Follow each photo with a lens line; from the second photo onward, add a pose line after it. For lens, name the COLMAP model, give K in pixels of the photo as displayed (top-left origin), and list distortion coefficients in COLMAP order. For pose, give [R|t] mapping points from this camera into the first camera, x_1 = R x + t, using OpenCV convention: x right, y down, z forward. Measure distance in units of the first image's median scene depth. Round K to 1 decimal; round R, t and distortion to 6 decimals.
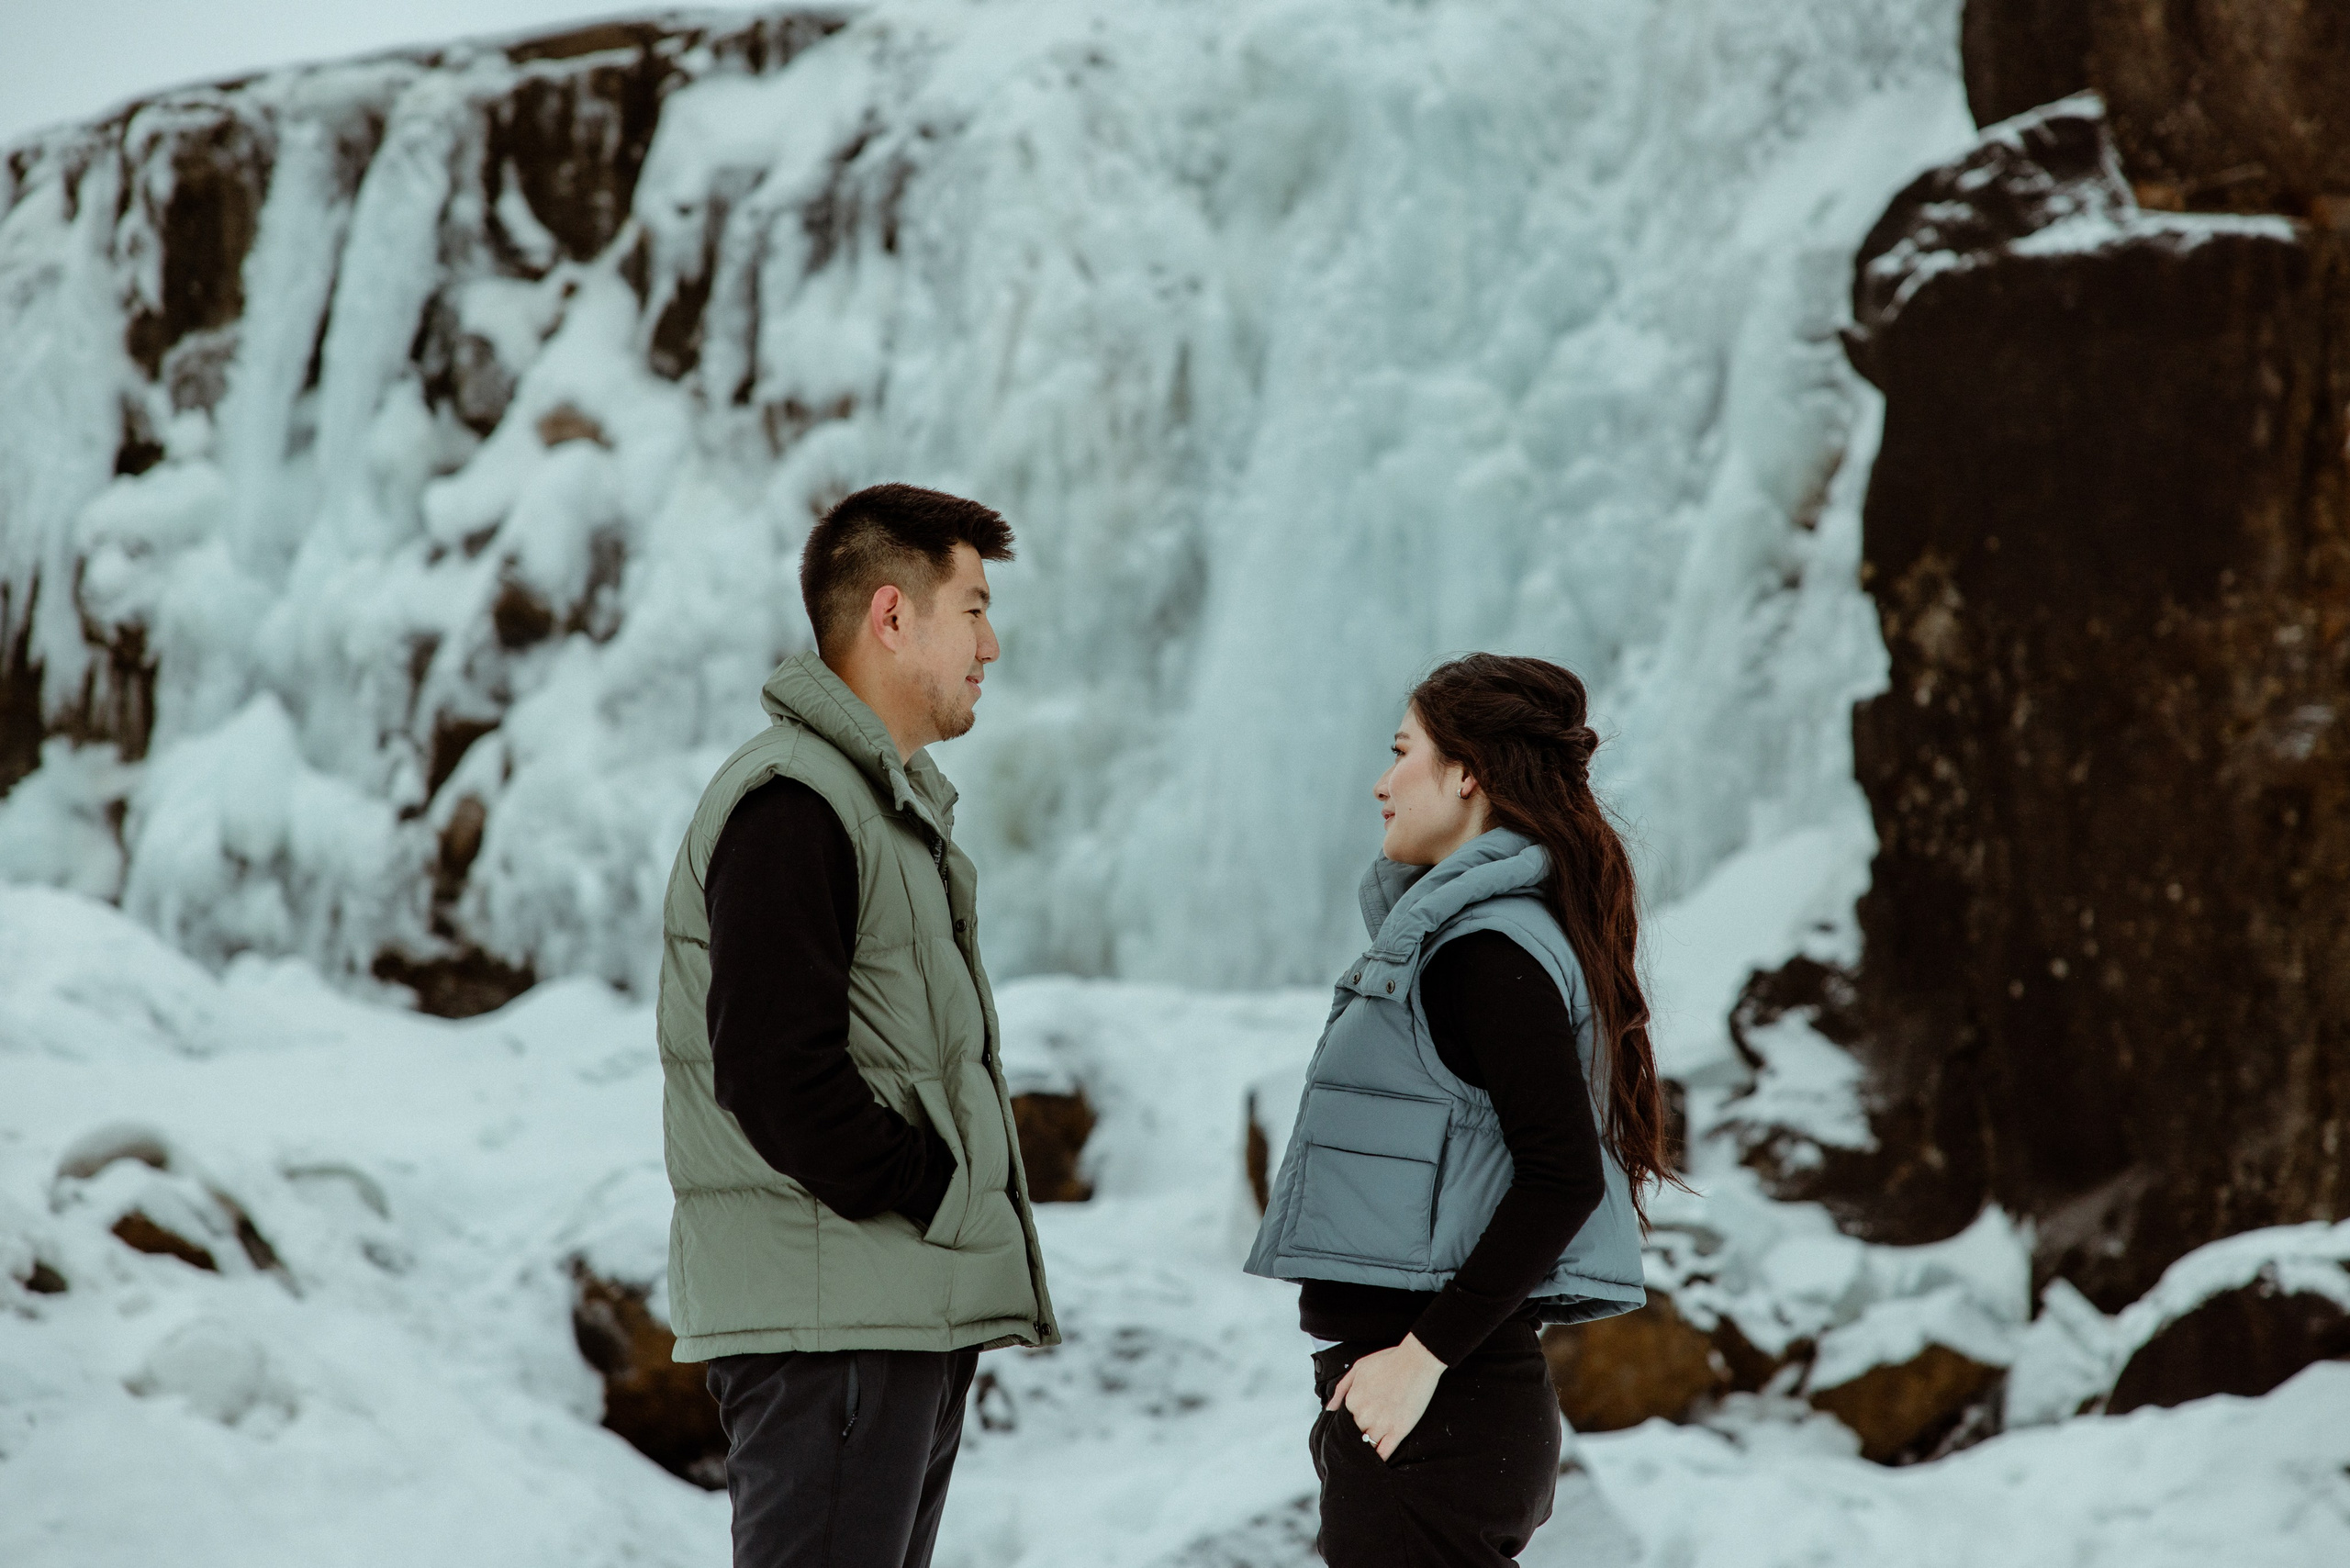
lens RADIAL K [[4170.5, 0, 1200.2], [0, 4170.5, 891.3], [0, 0, 1]] dist [0.024632, 0.122600]
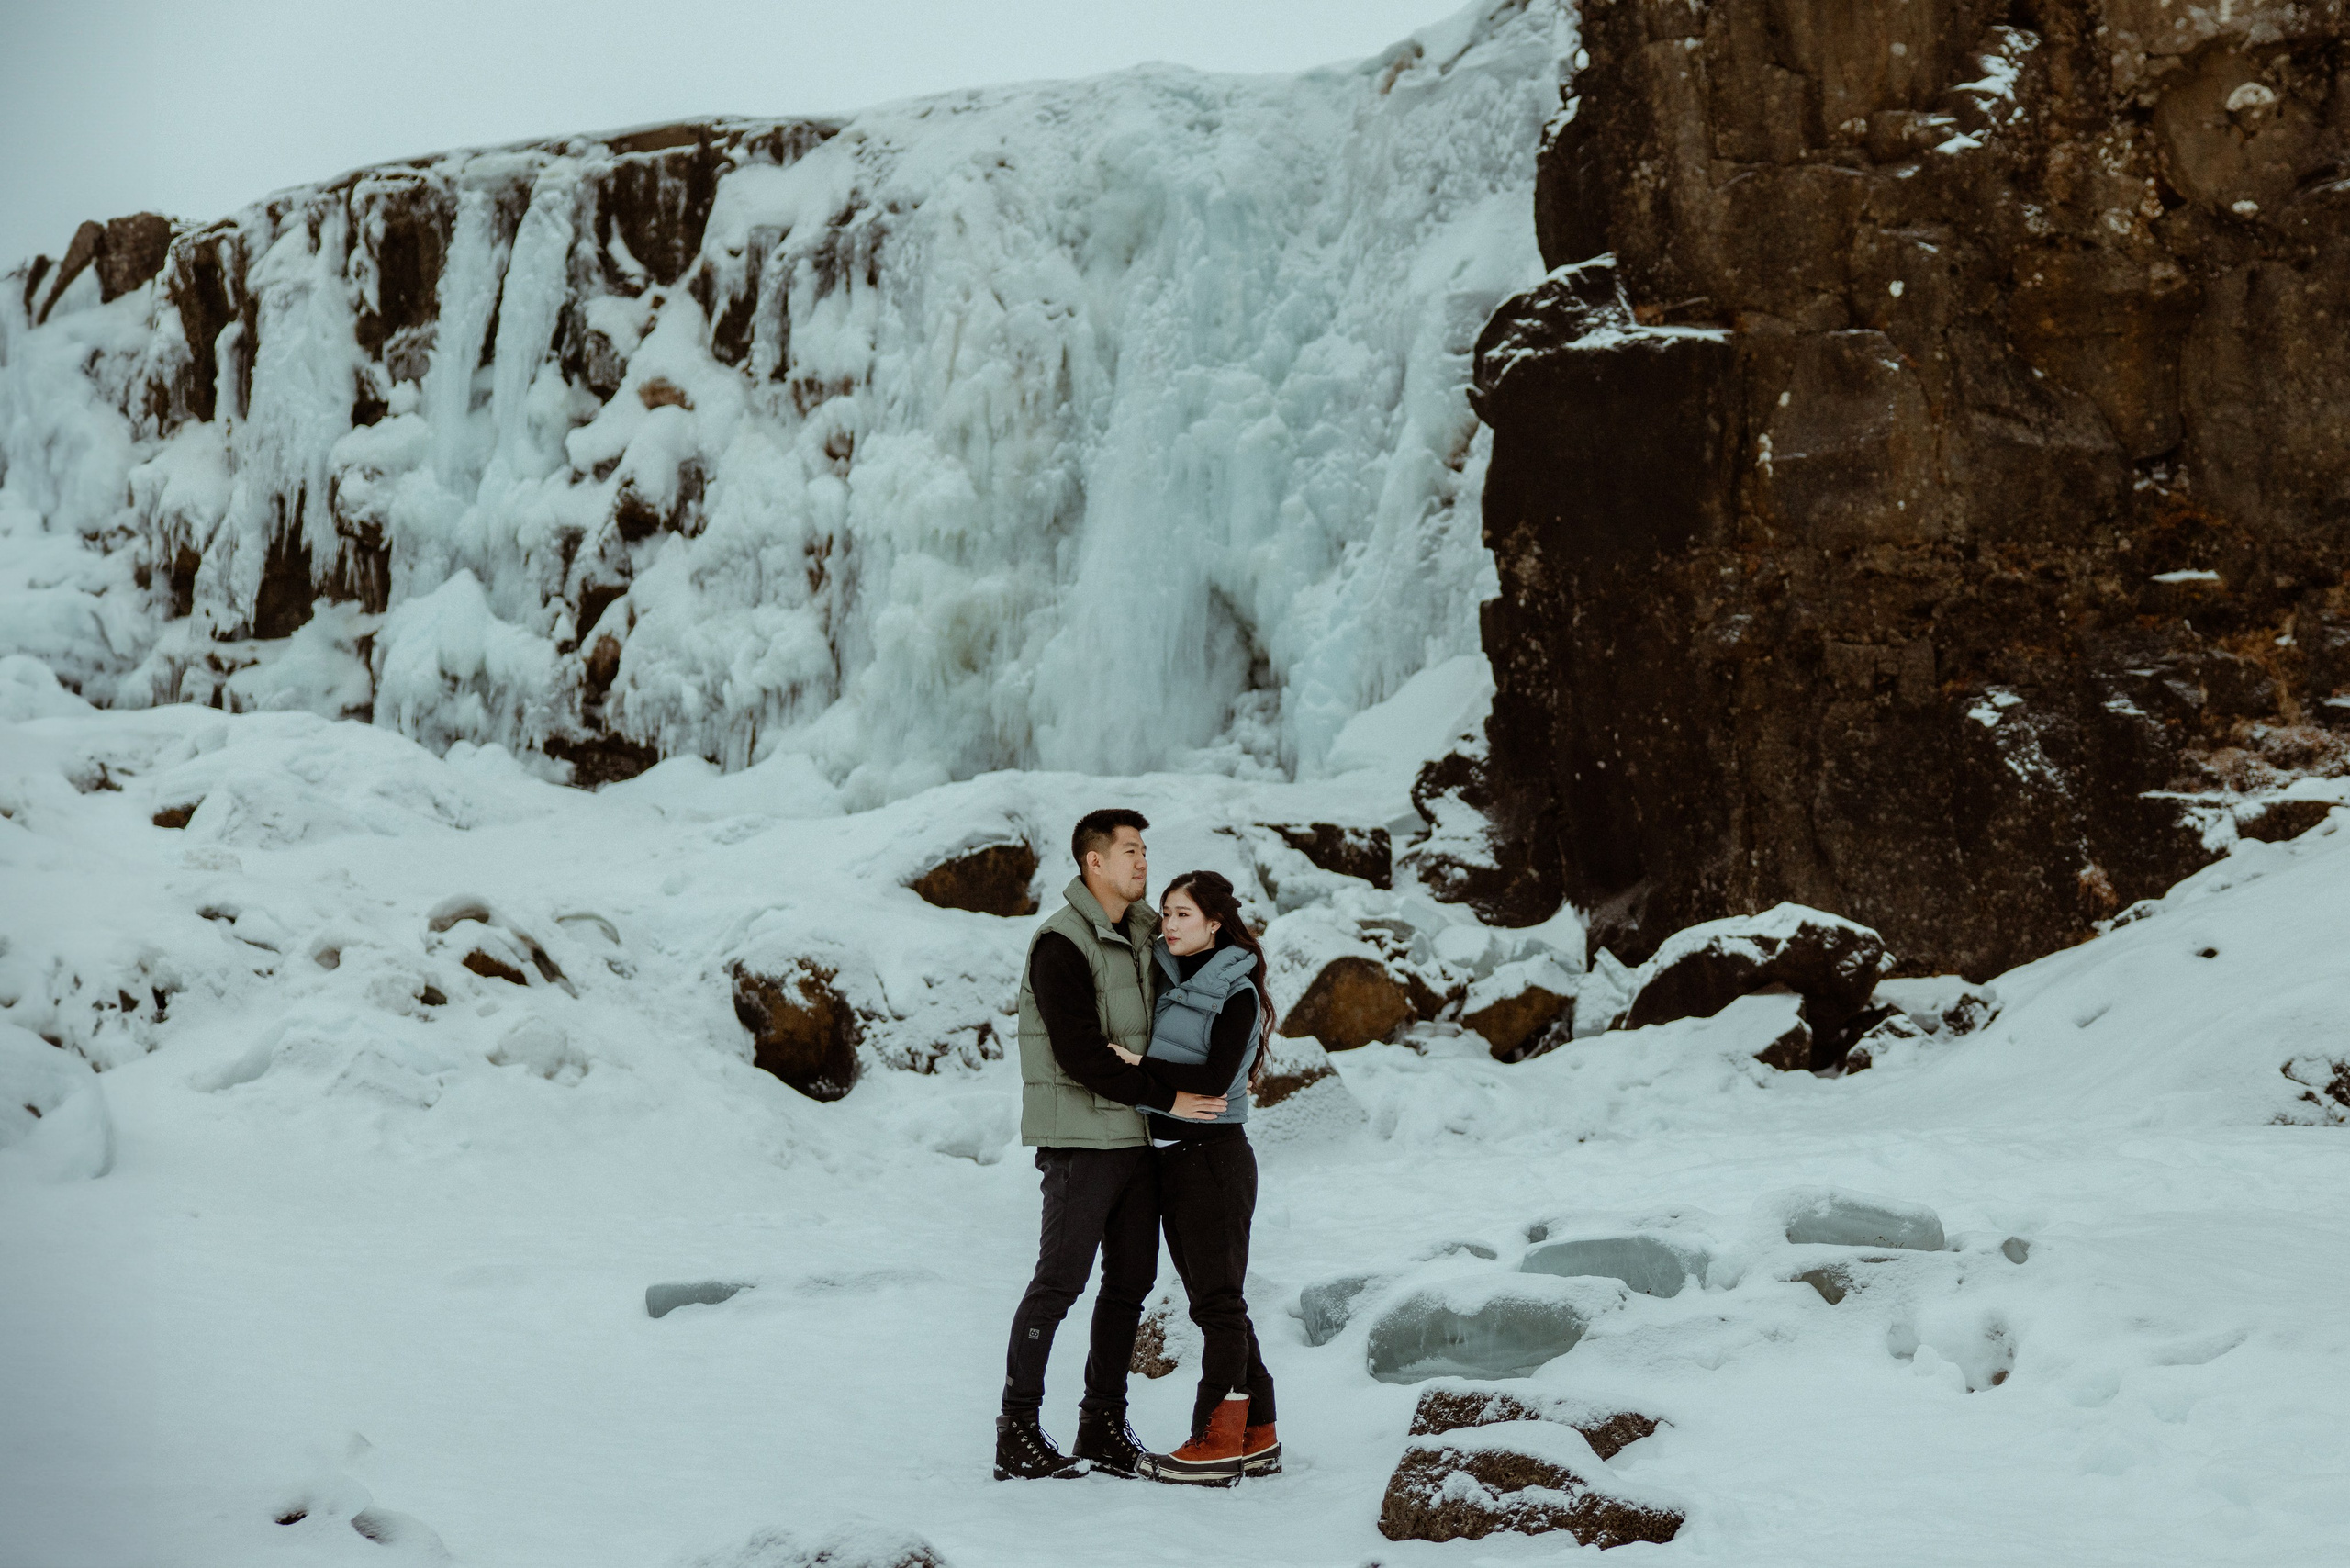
lens RADIAL K [[2950.2, 0, 1359.4], [0, 2950.2, 746.7], [0, 0, 1]] dist [-0.008449, 0.102955]
pose [[0.994305, -0.028972, 0.102559, -0.012236], [0.023726, 0.998365, 0.052010, -0.036287], [-0.103898, -0.049280, 0.993366, -0.132715]]
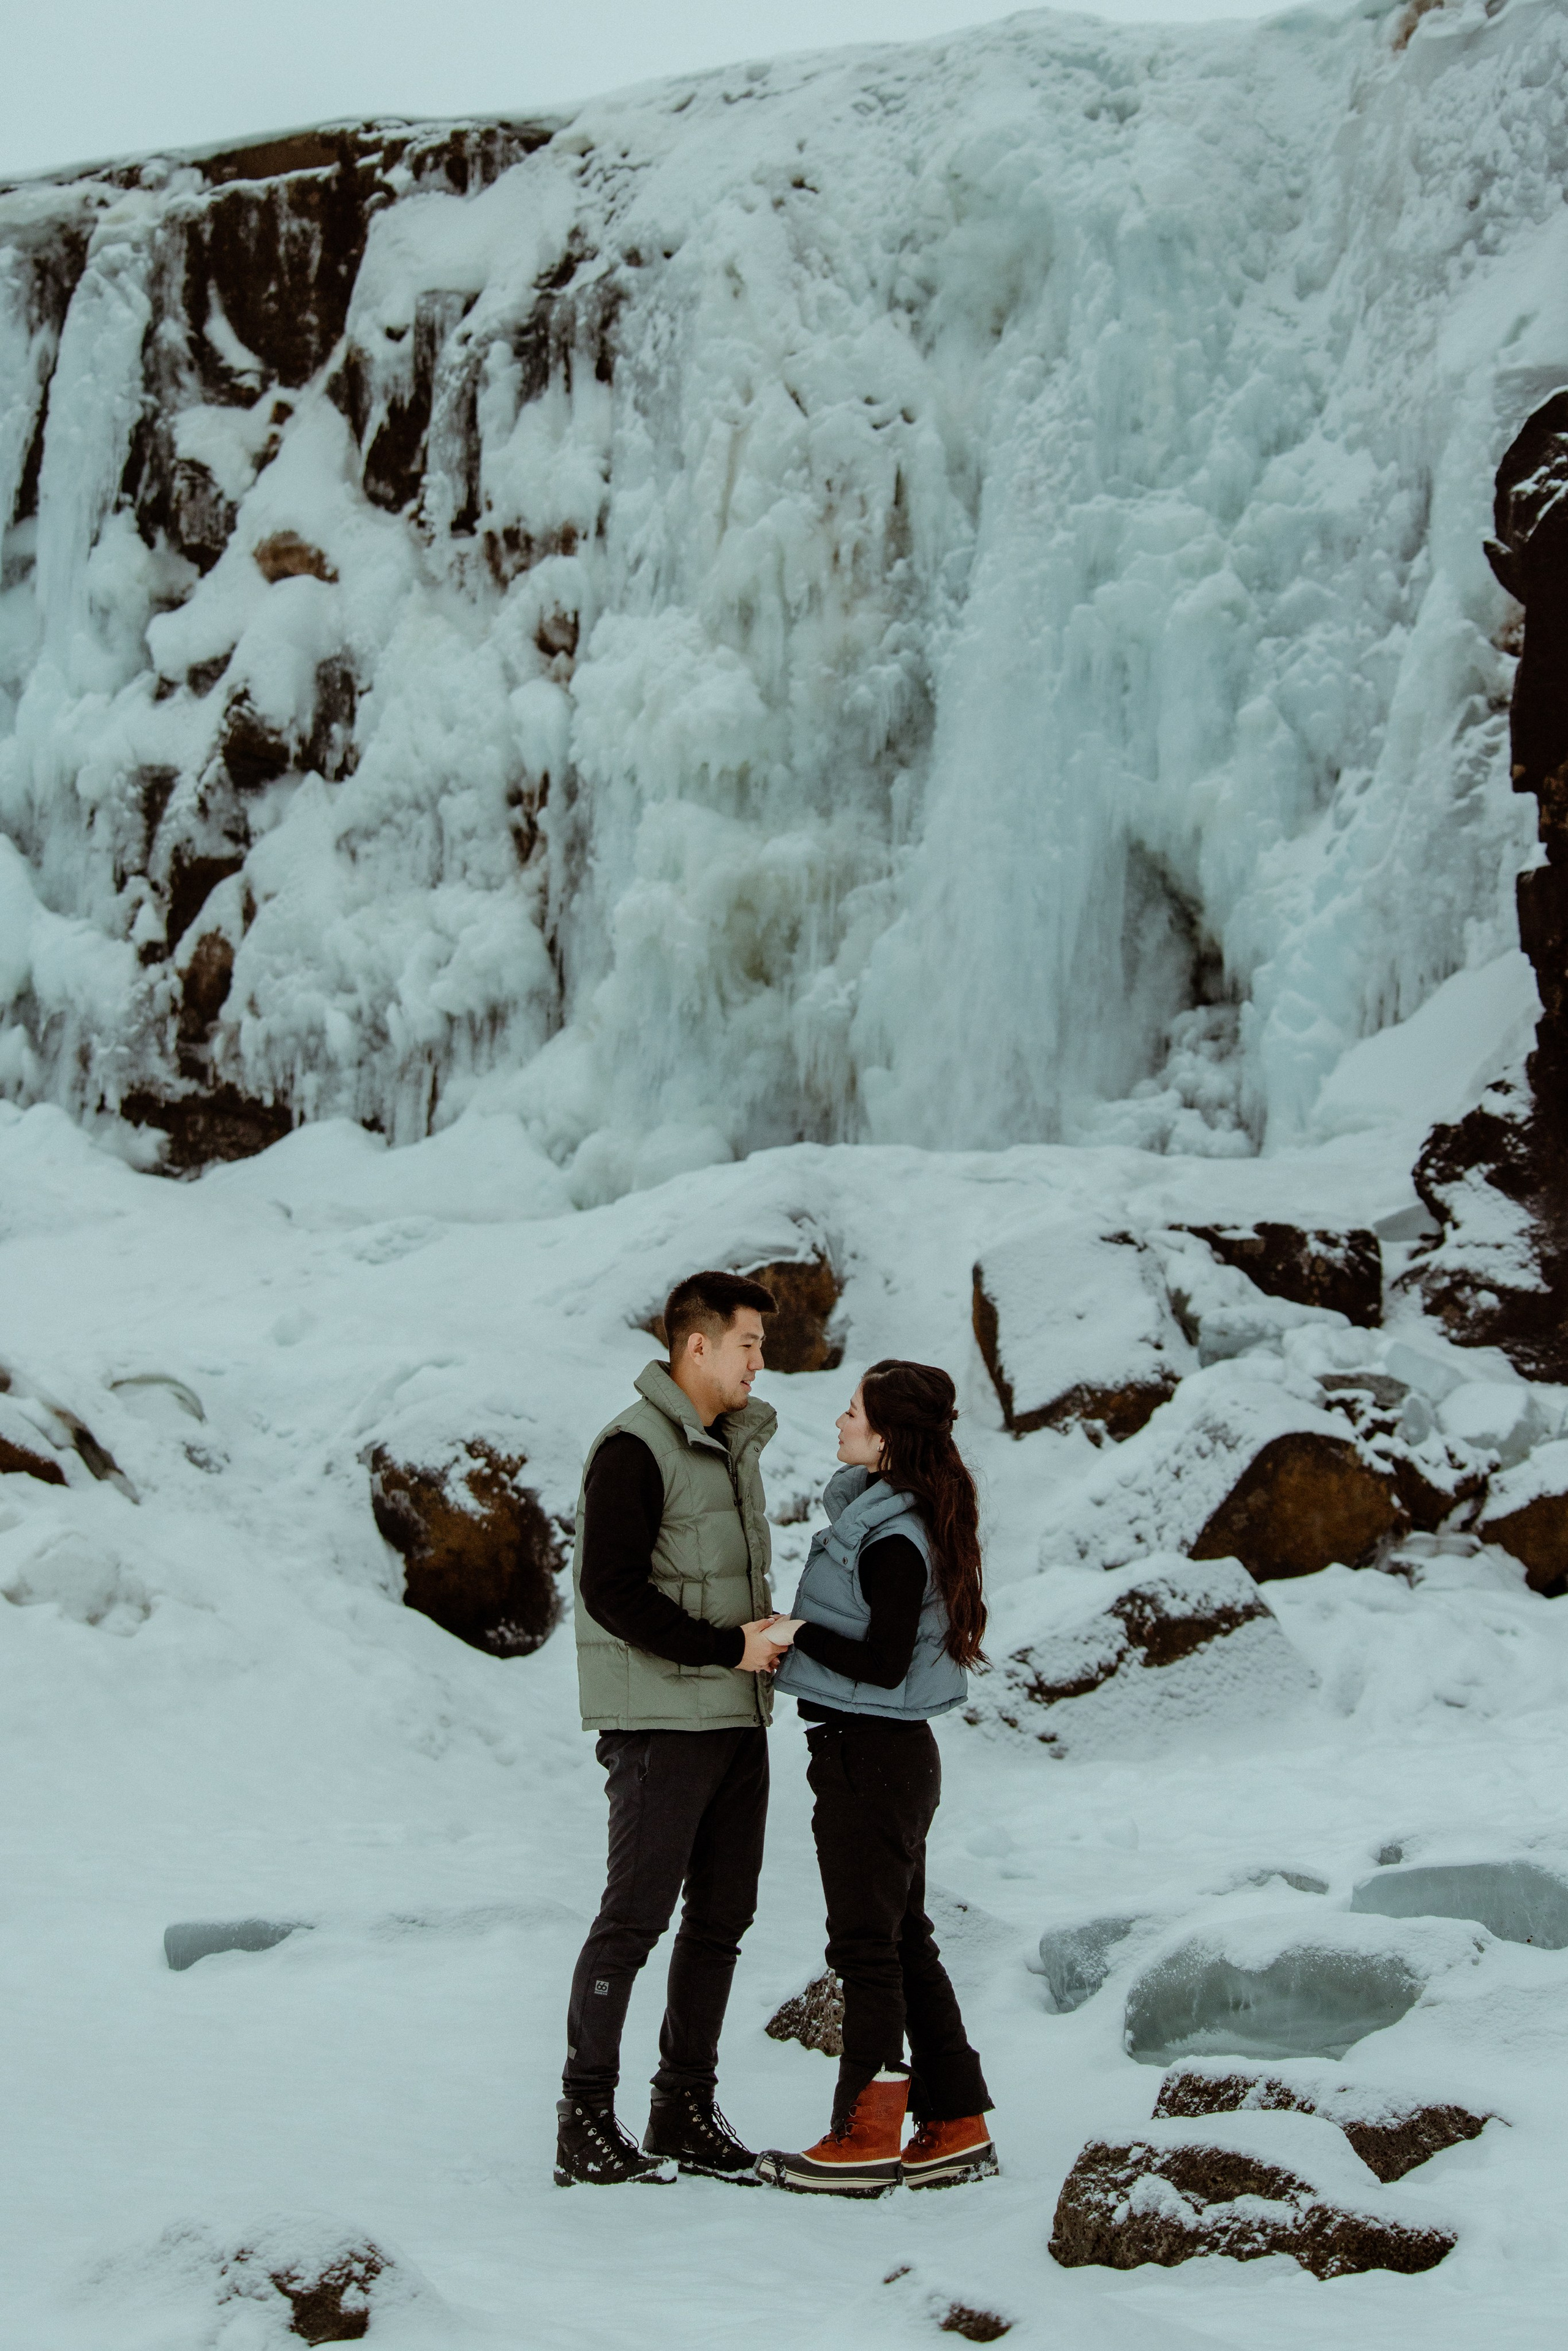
lens RADIAL K [[4881.8, 0, 893.7], [0, 4881.8, 1167.9], [0, 0, 1]] dist [0.033518, 0.227289]
pose [[0.998751, -0.044259, -0.023167, 0.014739], [0.045783, 0.996496, 0.069995, -0.047190], [0.019988, -0.070968, 0.997278, -0.191814]]
